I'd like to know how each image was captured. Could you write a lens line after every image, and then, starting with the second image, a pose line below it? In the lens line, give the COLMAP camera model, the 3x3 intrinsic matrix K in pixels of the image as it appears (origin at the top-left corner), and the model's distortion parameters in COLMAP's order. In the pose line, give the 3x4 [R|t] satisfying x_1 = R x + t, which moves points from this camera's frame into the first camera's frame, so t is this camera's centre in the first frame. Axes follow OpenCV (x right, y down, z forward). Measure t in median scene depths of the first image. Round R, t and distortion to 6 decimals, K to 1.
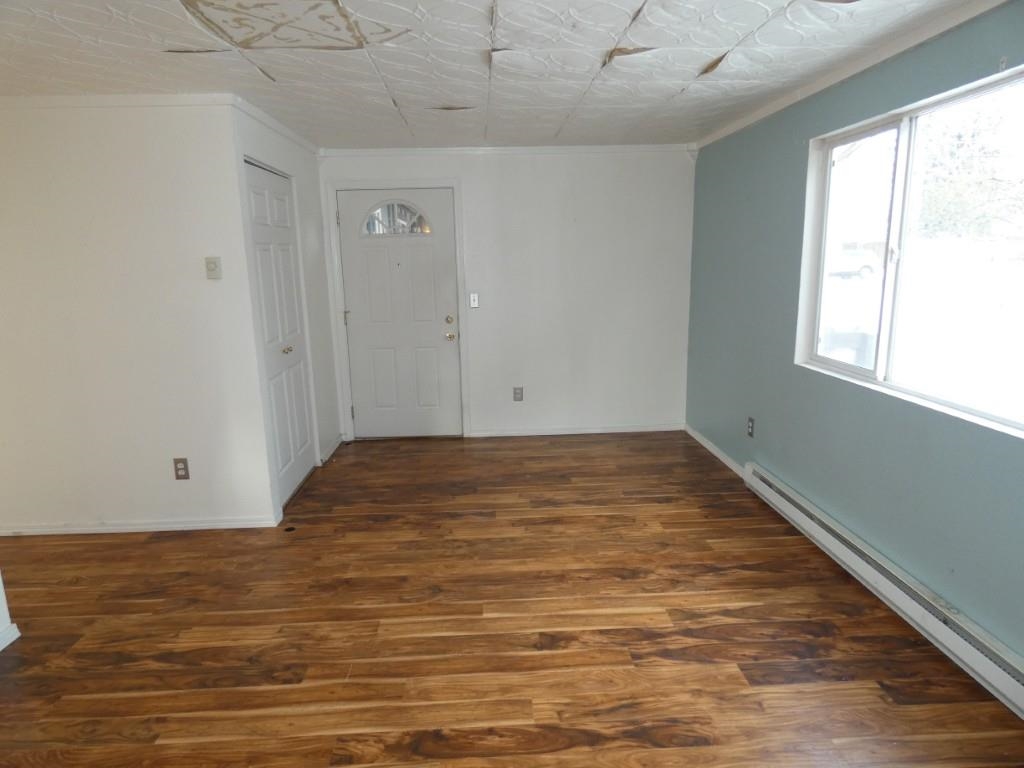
lens RADIAL K [[612.2, 0, 511.5], [0, 612.2, 383.6], [0, 0, 1]] dist [0.002677, -0.000284]
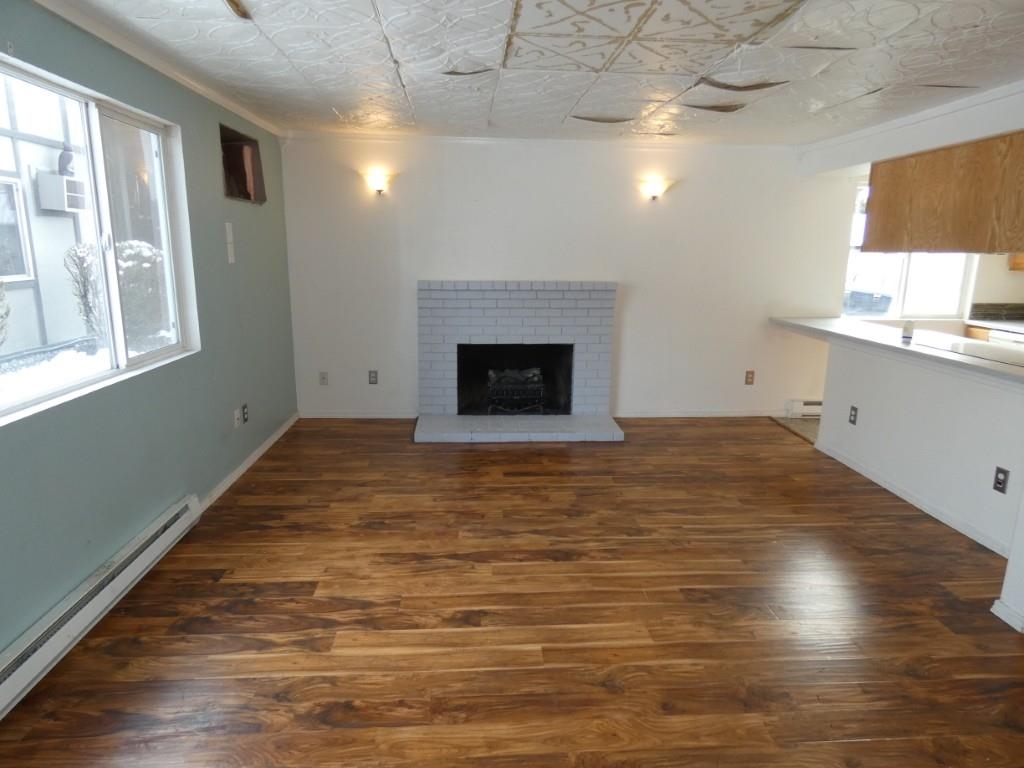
lens RADIAL K [[612.2, 0, 511.5], [0, 612.2, 382.6], [0, 0, 1]] dist [0.002677, -0.000284]
pose [[-0.999821, 0.010299, -0.015848, 0.006598], [0.003041, 0.915229, 0.402923, -0.356063], [0.018654, 0.402803, -0.915096, 1.807019]]
